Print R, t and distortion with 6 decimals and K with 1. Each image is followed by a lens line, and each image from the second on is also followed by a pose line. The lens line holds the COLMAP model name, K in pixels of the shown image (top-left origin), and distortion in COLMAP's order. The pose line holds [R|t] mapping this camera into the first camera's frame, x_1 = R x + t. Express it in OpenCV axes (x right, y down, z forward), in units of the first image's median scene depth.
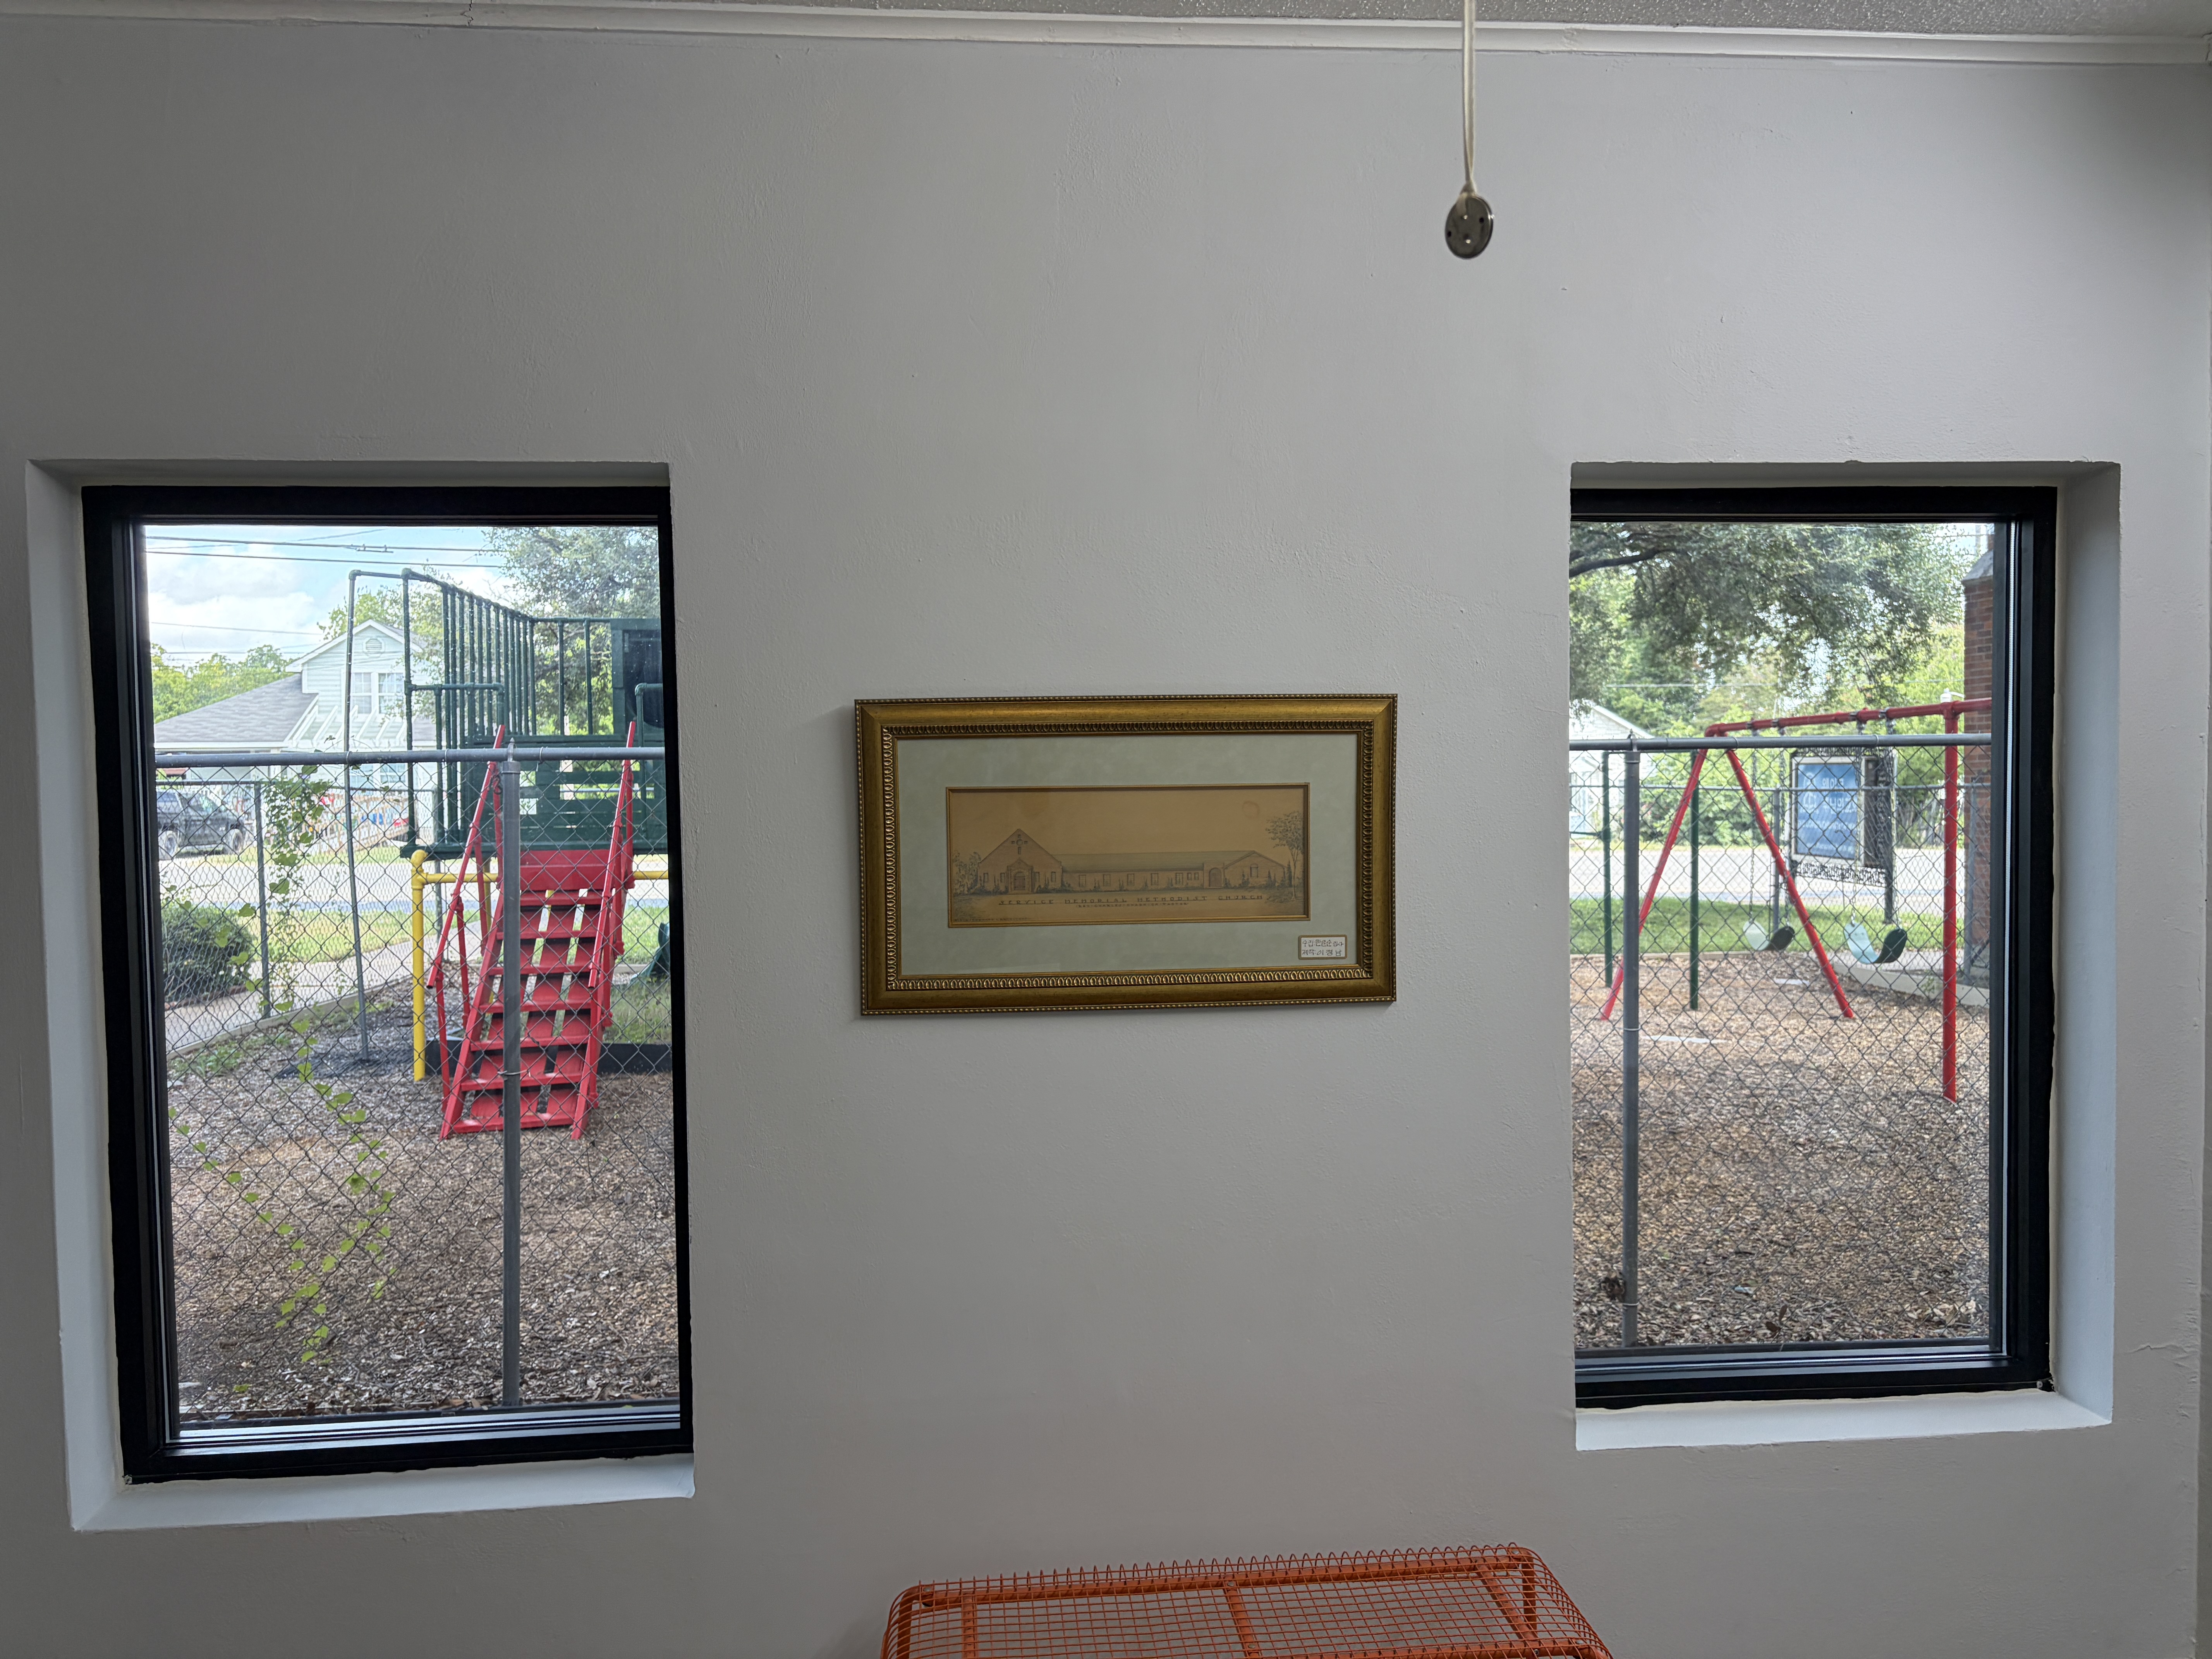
lens RADIAL K [[1663.5, 0, 1120.2], [0, 1663.5, 831.5], [0, 0, 1]] dist [0.067324, -0.027210]
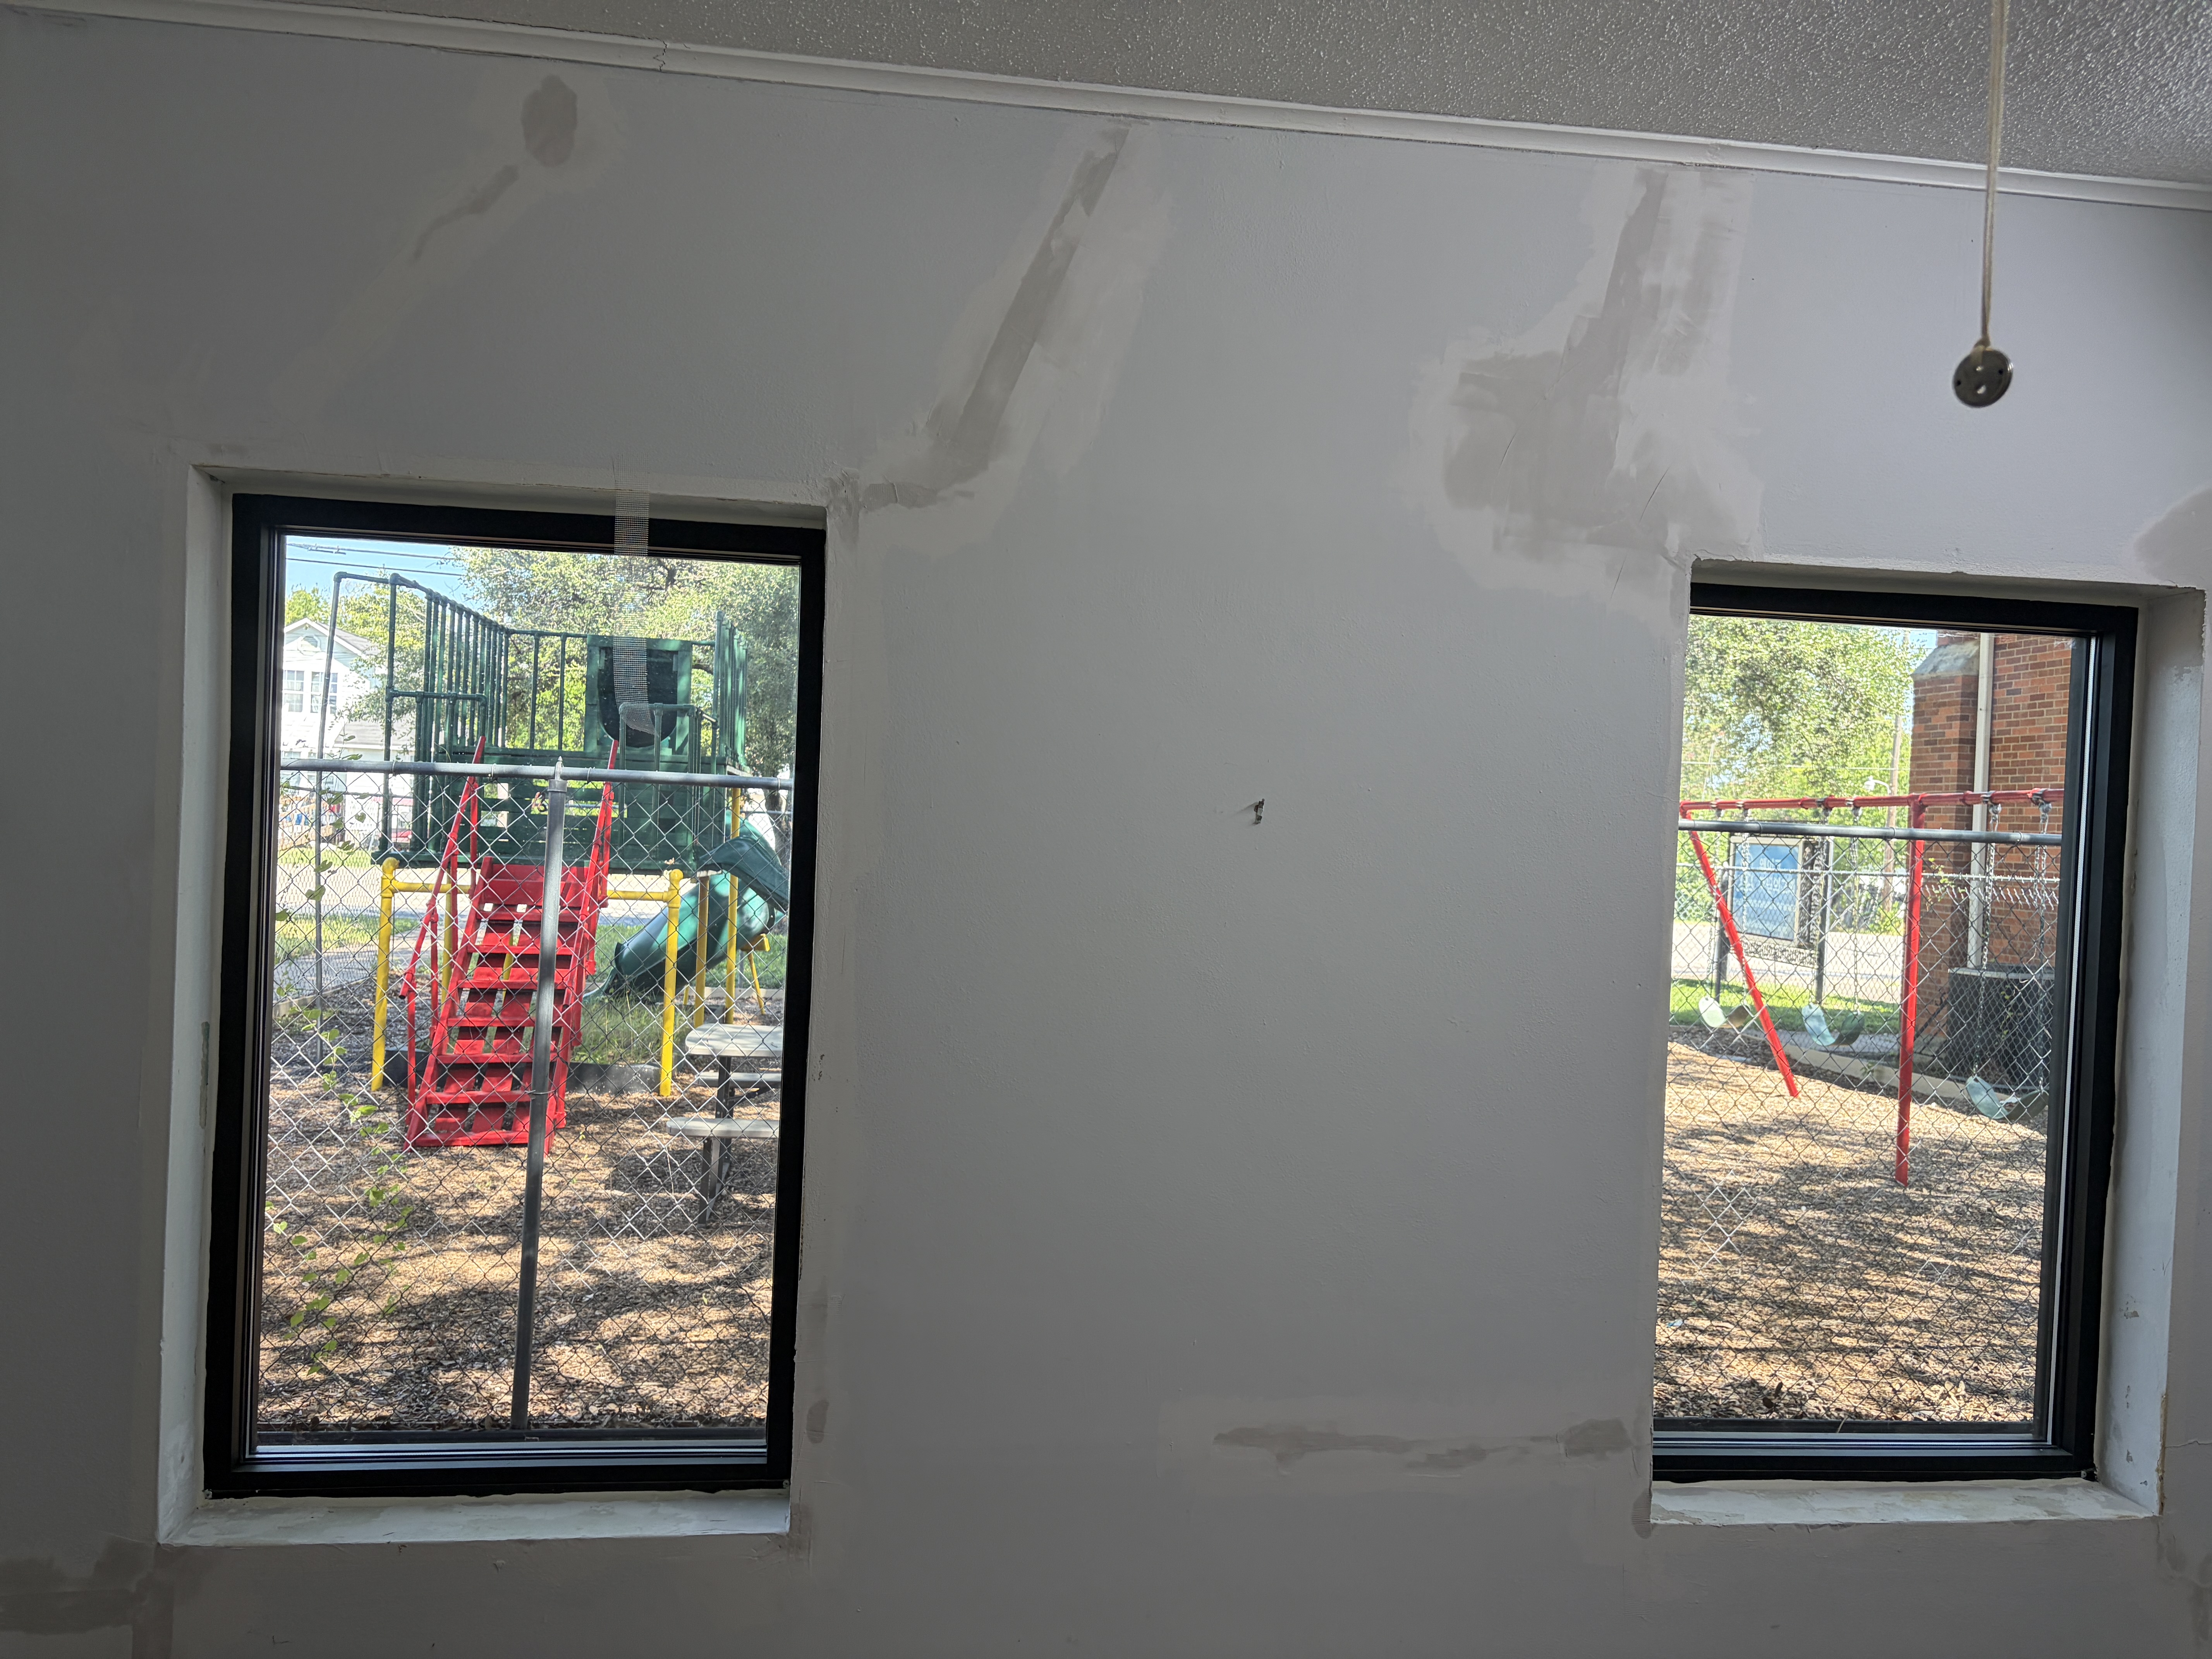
lens RADIAL K [[1663.5, 0, 1091.0], [0, 1663.5, 833.0], [0, 0, 1]] dist [0.067324, -0.027210]
pose [[0.997692, 0.054048, 0.041095, -0.122178], [-0.053105, 0.998308, -0.023701, -0.005491], [-0.042307, 0.021464, 0.998874, -0.012962]]
